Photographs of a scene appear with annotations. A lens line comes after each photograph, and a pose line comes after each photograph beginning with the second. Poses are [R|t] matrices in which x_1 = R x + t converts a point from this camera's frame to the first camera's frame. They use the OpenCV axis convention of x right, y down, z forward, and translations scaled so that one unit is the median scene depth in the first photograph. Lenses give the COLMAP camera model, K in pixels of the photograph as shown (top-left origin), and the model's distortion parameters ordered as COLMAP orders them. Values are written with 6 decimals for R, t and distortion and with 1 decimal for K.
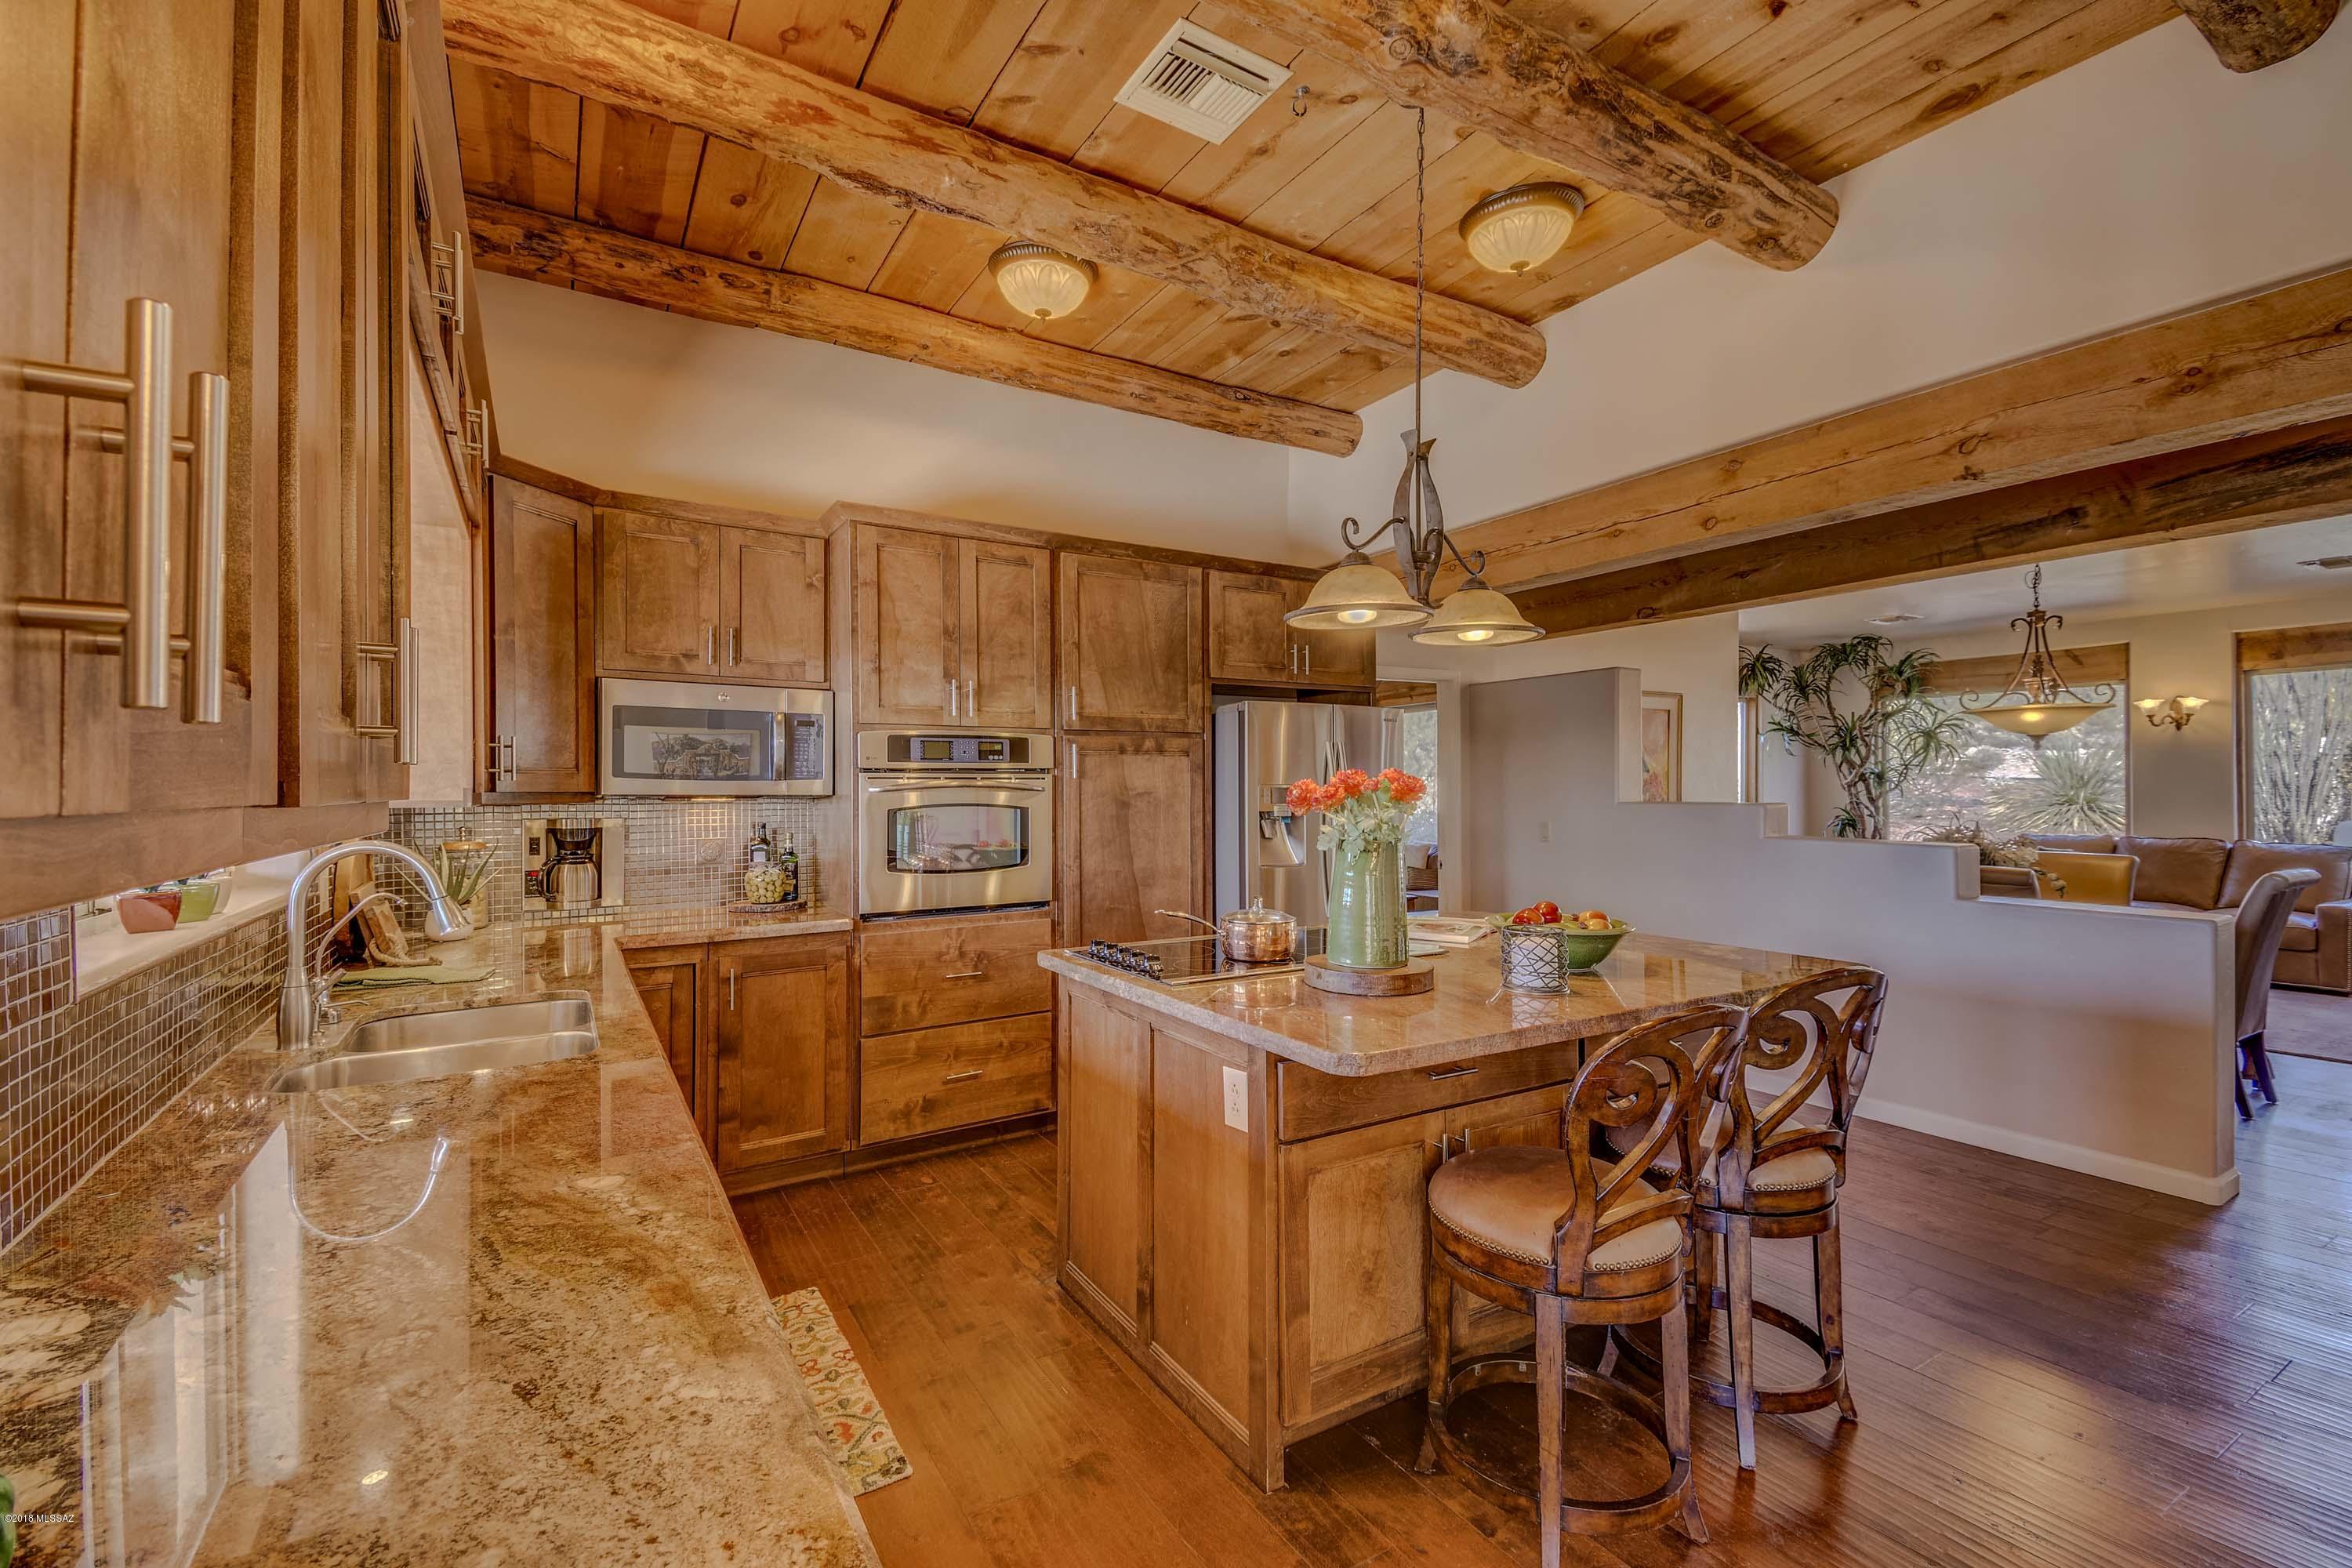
lens RADIAL K [[1015.3, 0, 1184.7], [0, 1015.3, 787.4], [0, 0, 1]] dist [0.073825, -0.039327]
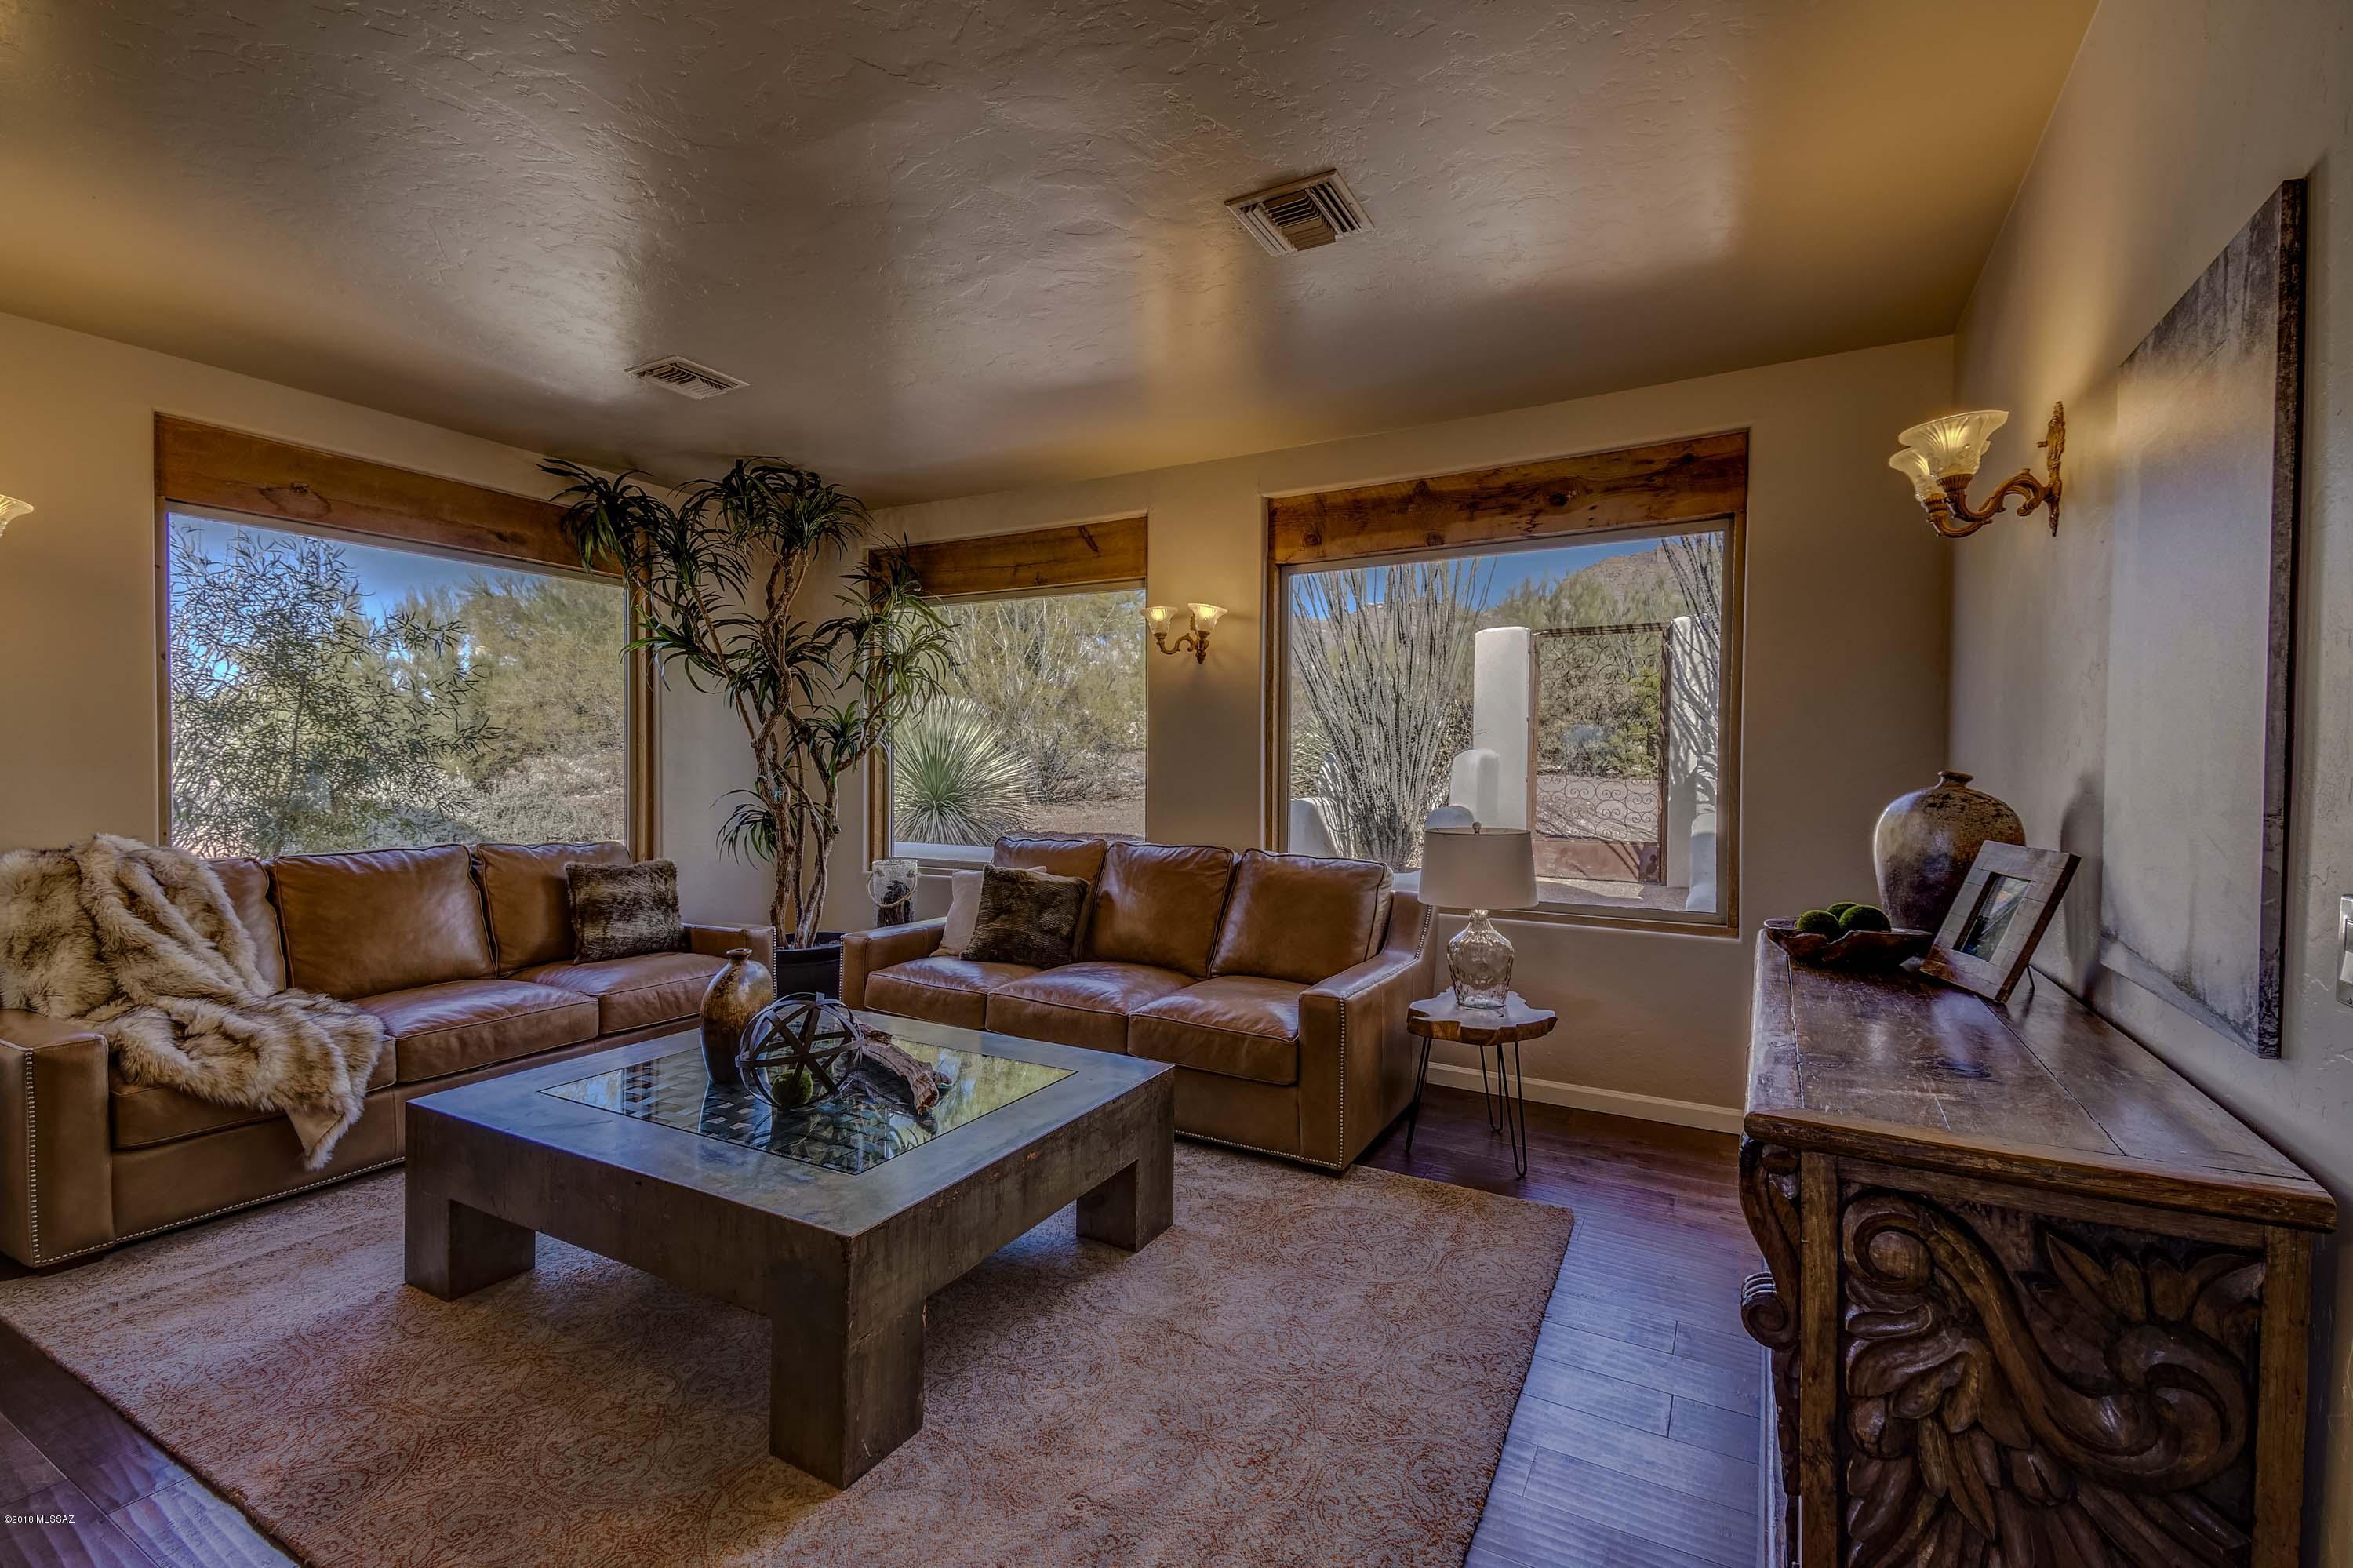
lens RADIAL K [[1015.8, 0, 1185.2], [0, 1015.8, 787.4], [0, 0, 1]] dist [0.073825, -0.039327]
pose [[0.867750, 0.001566, 0.496999, 0.535507], [-0.013767, 0.999687, 0.020886, 0.003760], [-0.496811, -0.024966, 0.867500, 0.411371]]
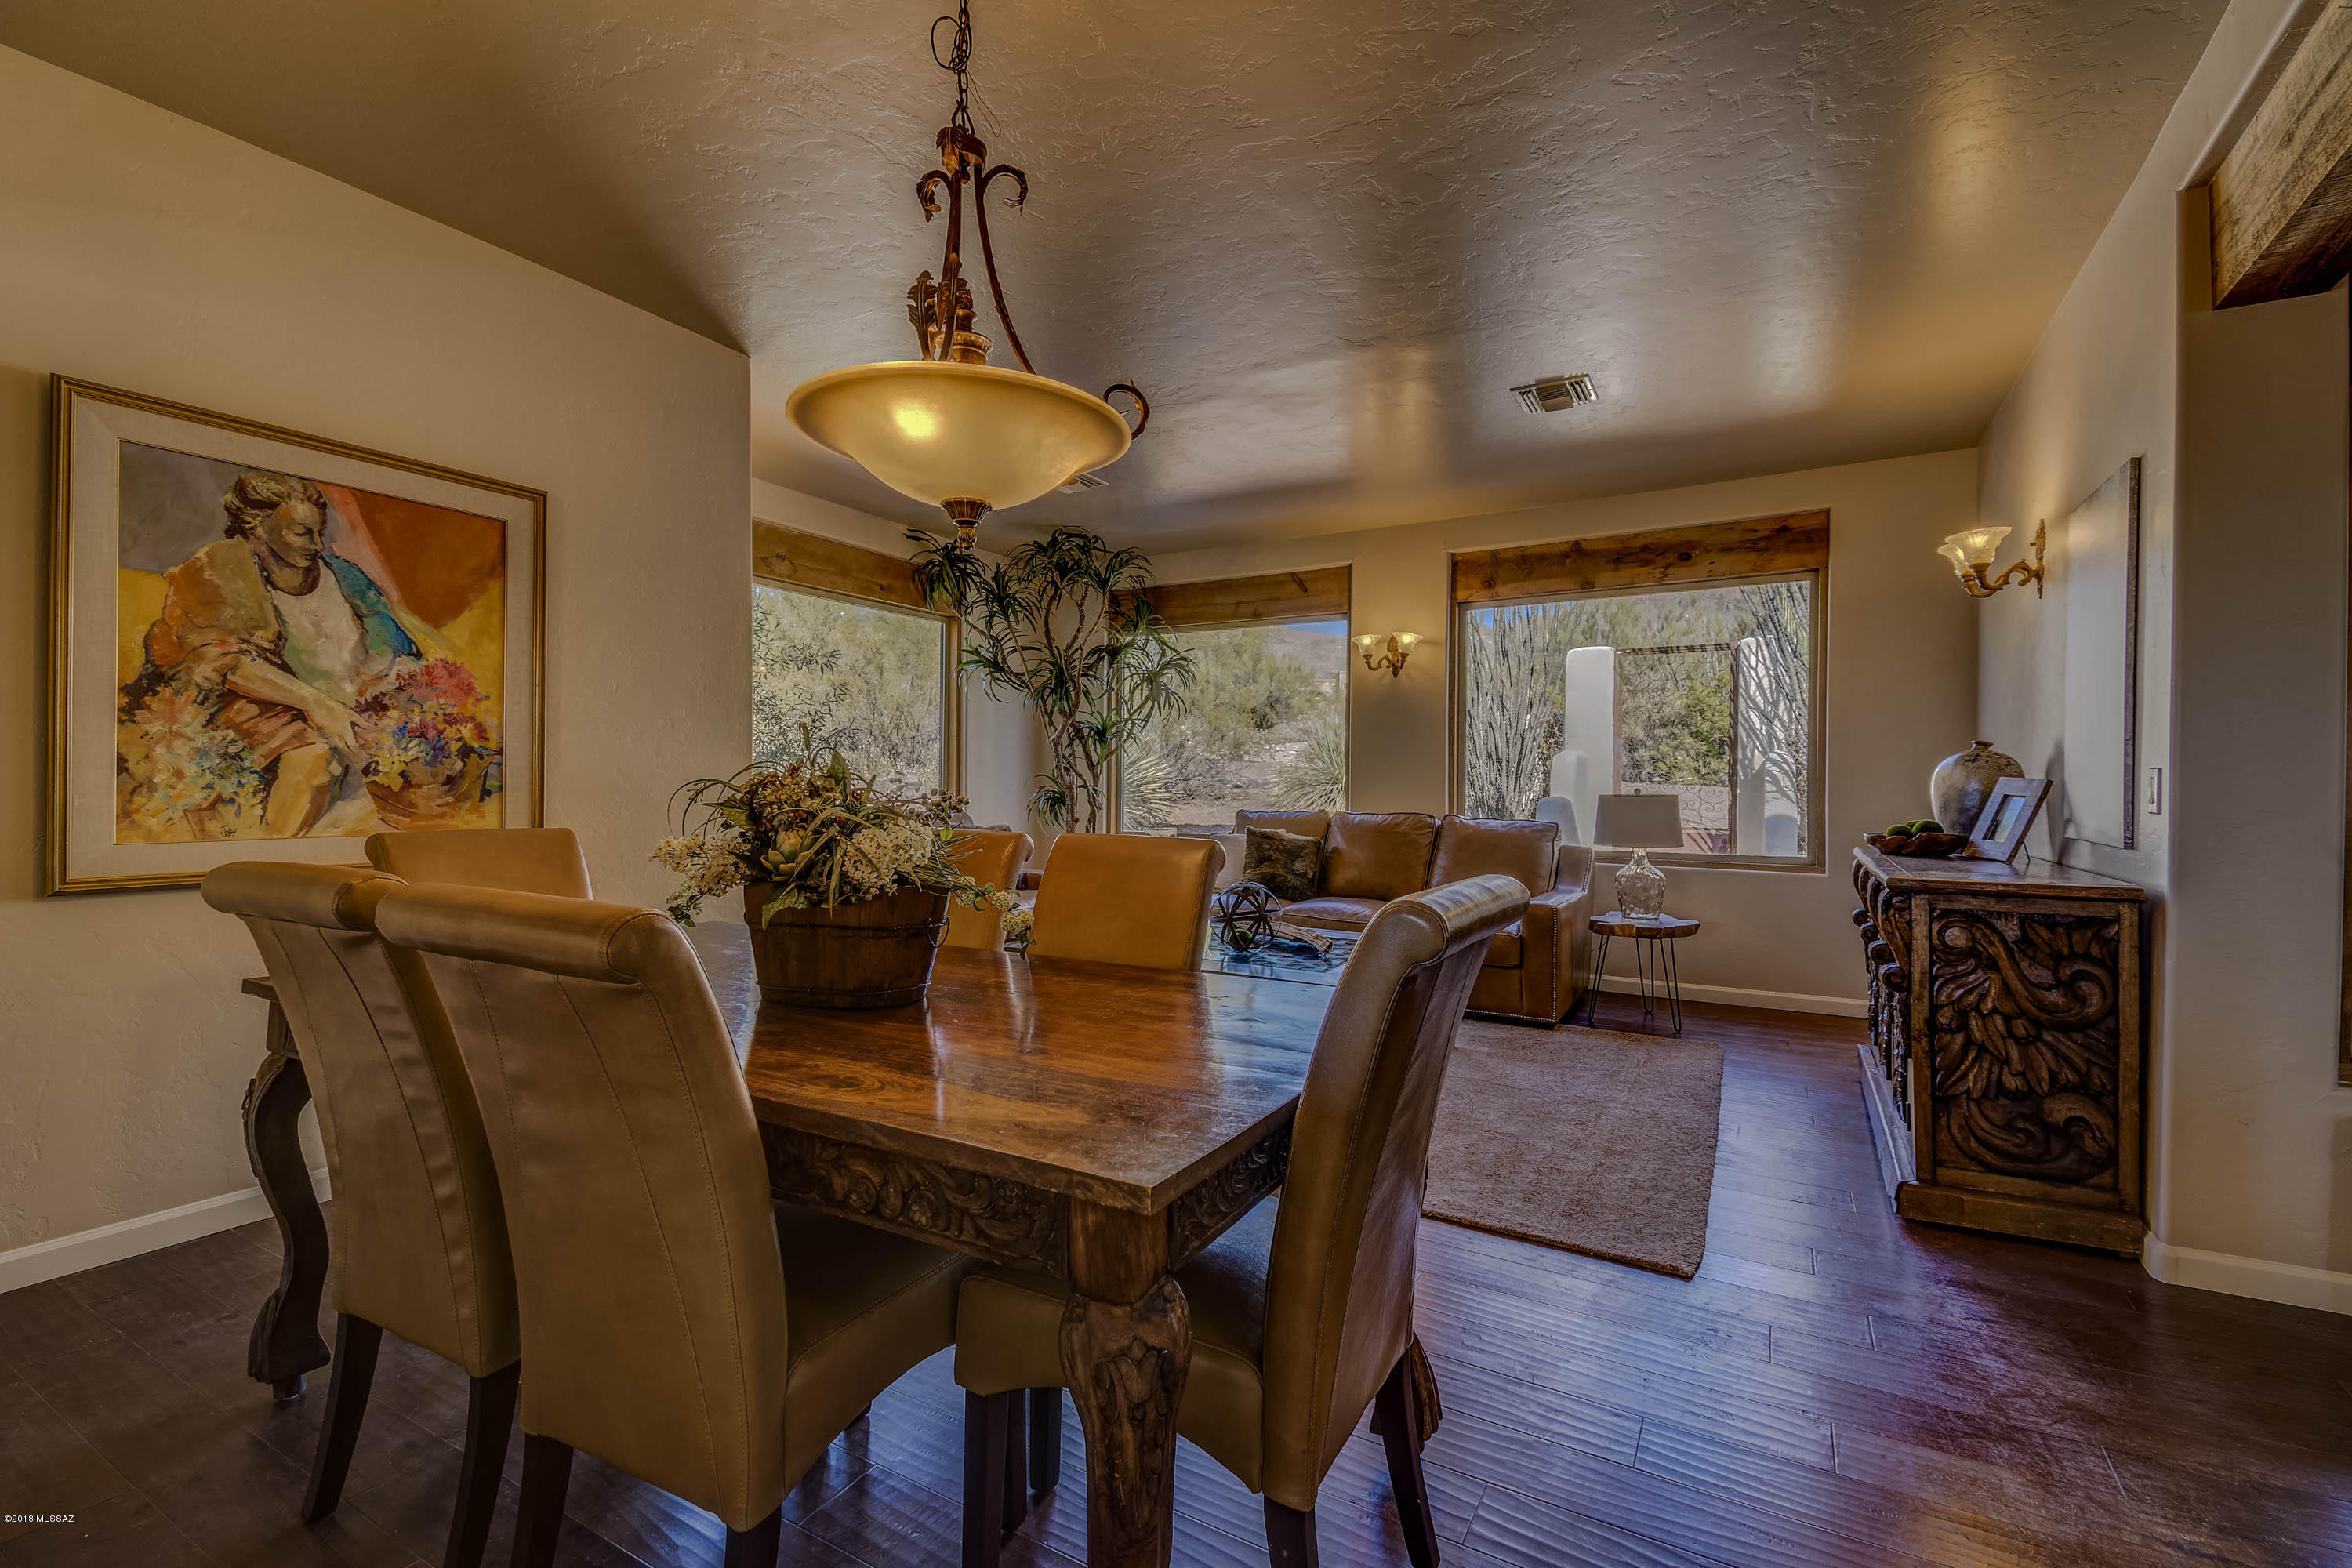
lens RADIAL K [[1015.3, 0, 1184.7], [0, 1015.3, 787.4], [0, 0, 1]] dist [0.073825, -0.039327]
pose [[0.875443, 0.009435, 0.483229, 0.361630], [-0.013464, 0.999897, 0.004870, 0.022055], [-0.483134, -0.010770, 0.875480, 0.334820]]
